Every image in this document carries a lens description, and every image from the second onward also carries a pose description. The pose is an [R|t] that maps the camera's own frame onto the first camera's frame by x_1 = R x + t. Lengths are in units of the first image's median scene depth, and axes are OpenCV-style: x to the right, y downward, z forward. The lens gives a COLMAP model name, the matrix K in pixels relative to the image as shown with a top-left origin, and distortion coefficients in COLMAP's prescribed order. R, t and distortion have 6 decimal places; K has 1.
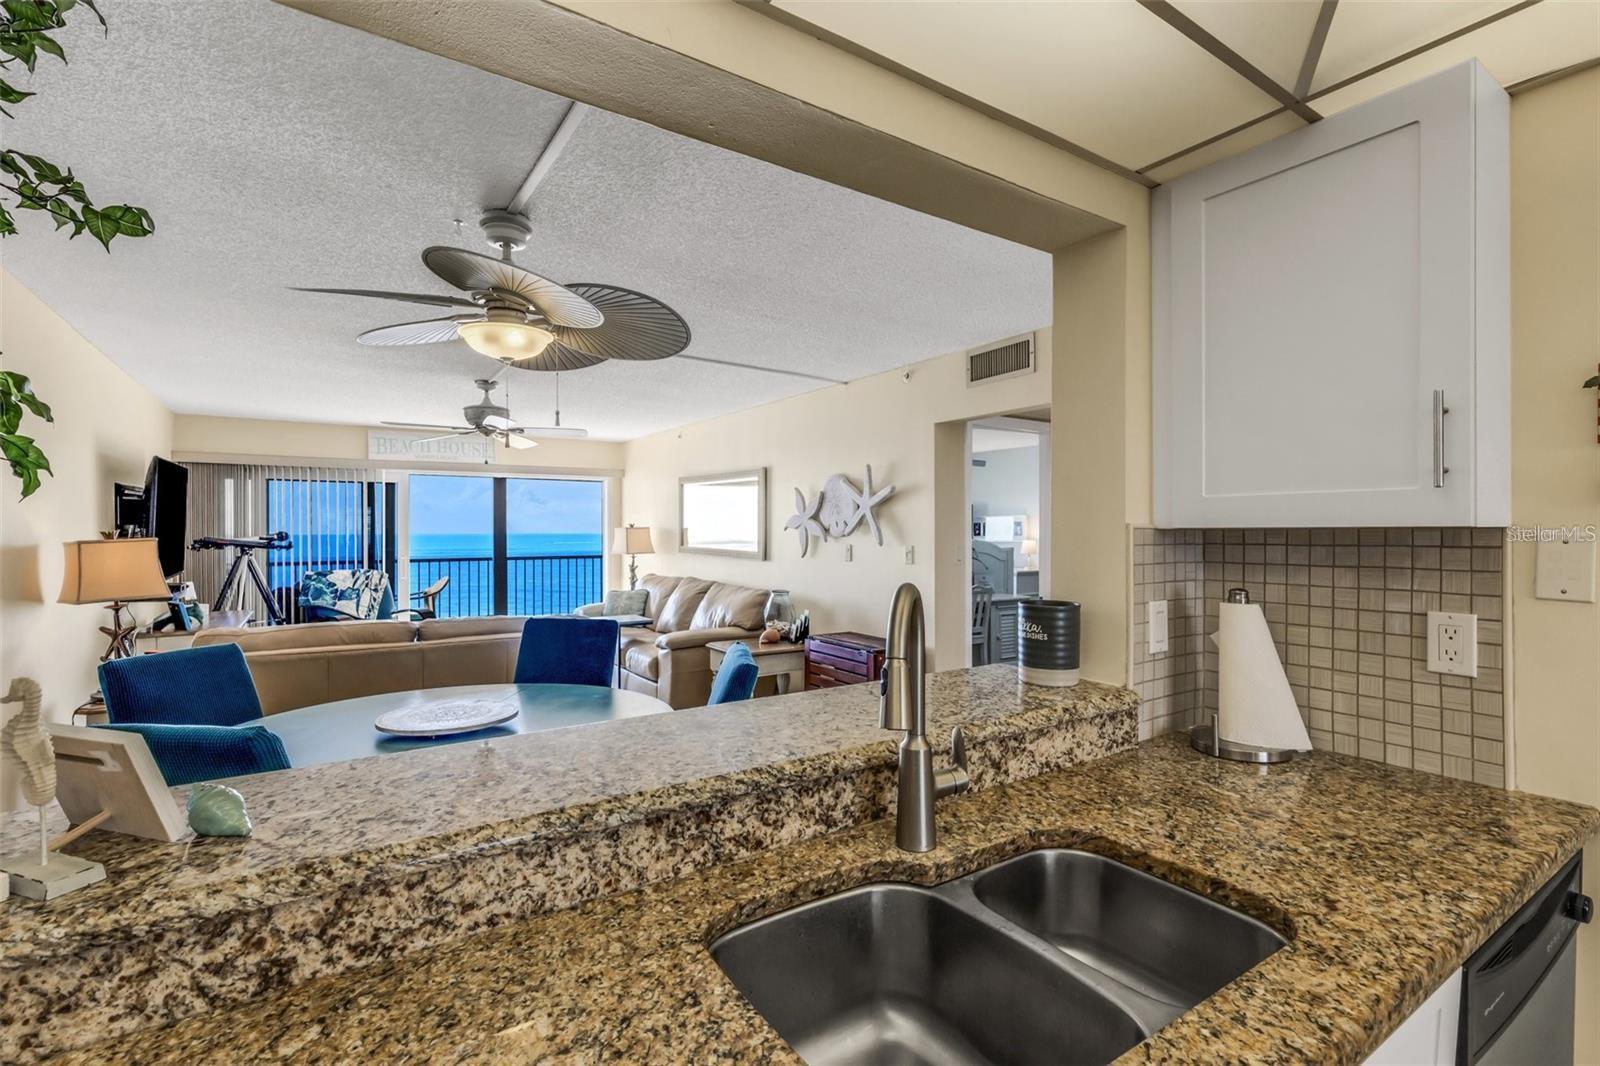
lens RADIAL K [[732.7, 0, 785.9], [0, 732.7, 533.6], [0, 0, 1]] dist [0.005673, -0.000294]
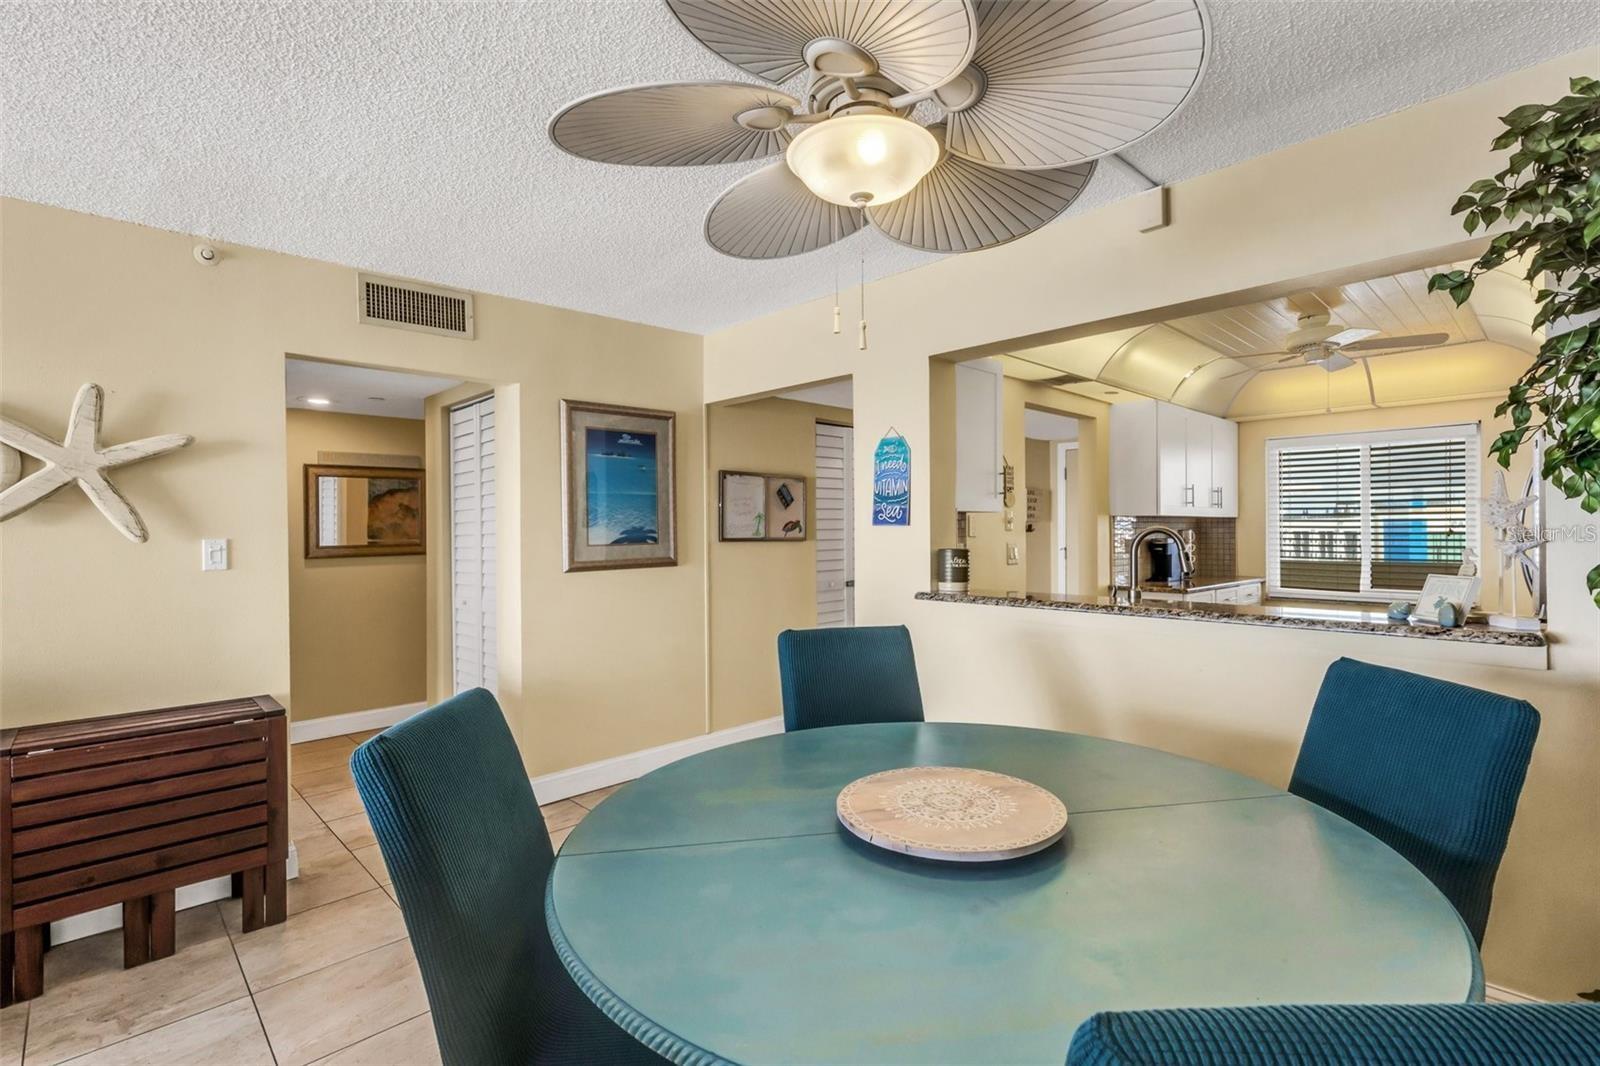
lens RADIAL K [[761.4, 0, 803.0], [0, 761.4, 526.8], [0, 0, 1]] dist [0.017573, 0.001461]
pose [[-0.194010, 0.005967, 0.980981, -1.466568], [0.011883, 0.999922, -0.003732, 0.042623], [-0.980928, 0.010933, -0.194066, 1.702632]]
